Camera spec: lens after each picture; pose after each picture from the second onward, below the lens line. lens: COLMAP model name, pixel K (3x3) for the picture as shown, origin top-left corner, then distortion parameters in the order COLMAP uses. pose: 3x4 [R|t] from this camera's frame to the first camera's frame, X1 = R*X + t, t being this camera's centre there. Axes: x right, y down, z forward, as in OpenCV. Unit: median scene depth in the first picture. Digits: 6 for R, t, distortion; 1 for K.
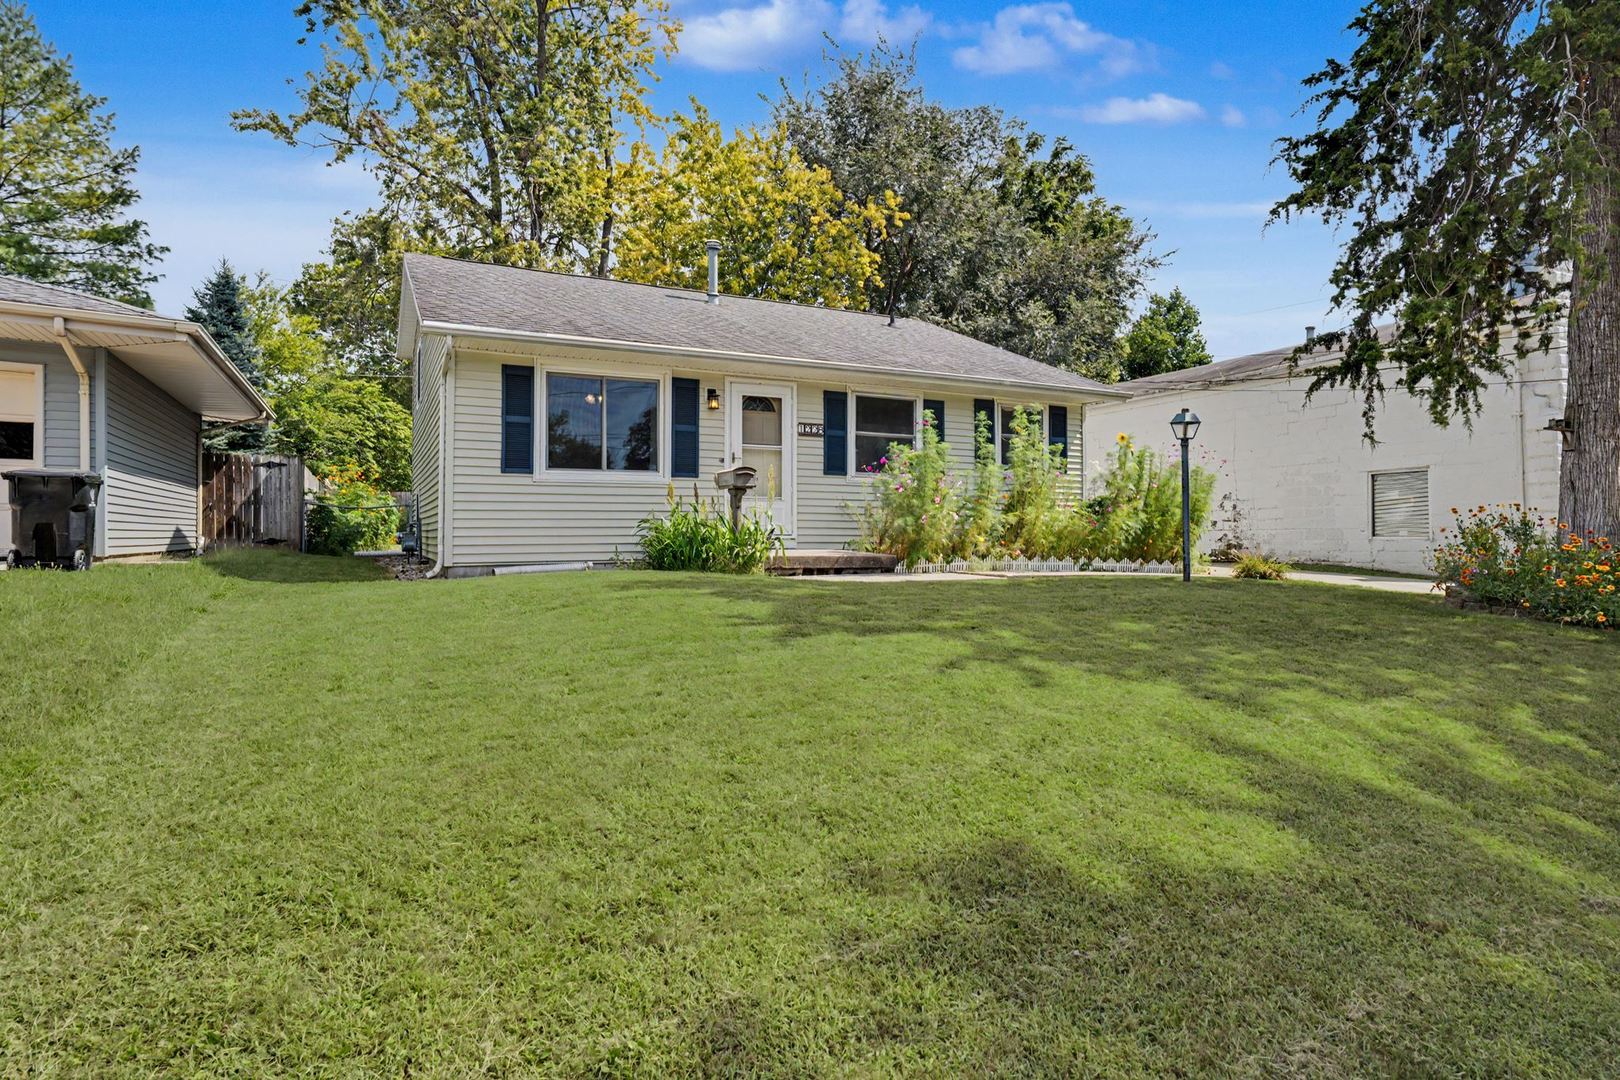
lens RADIAL K [[878.9, 0, 818.4], [0, 878.9, 538.8], [0, 0, 1]] dist [-0.005554, 0.000848]
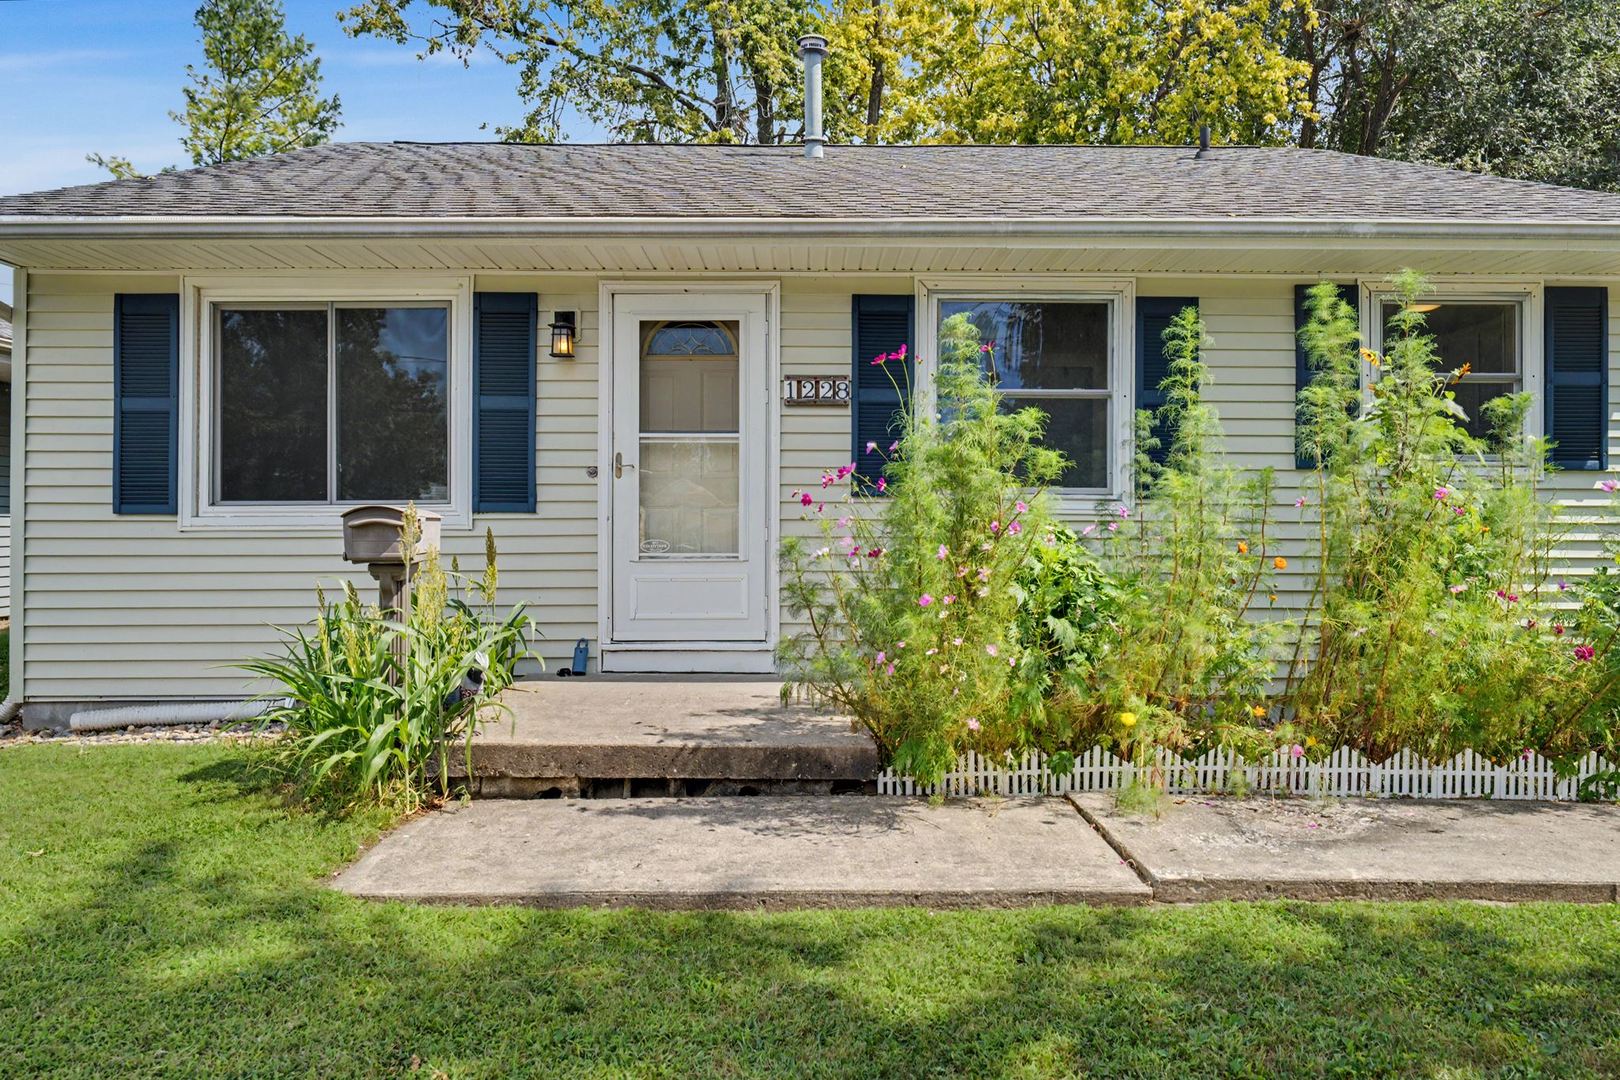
lens RADIAL K [[1126.7, 0, 808.6], [0, 1126.7, 541.6], [0, 0, 1]] dist [-0.008191, 0.006553]
pose [[0.896817, 0.003806, -0.442385, 0.237199], [-0.003061, 0.999992, 0.002398, -0.056270], [0.442391, -0.000796, 0.896822, 0.543285]]
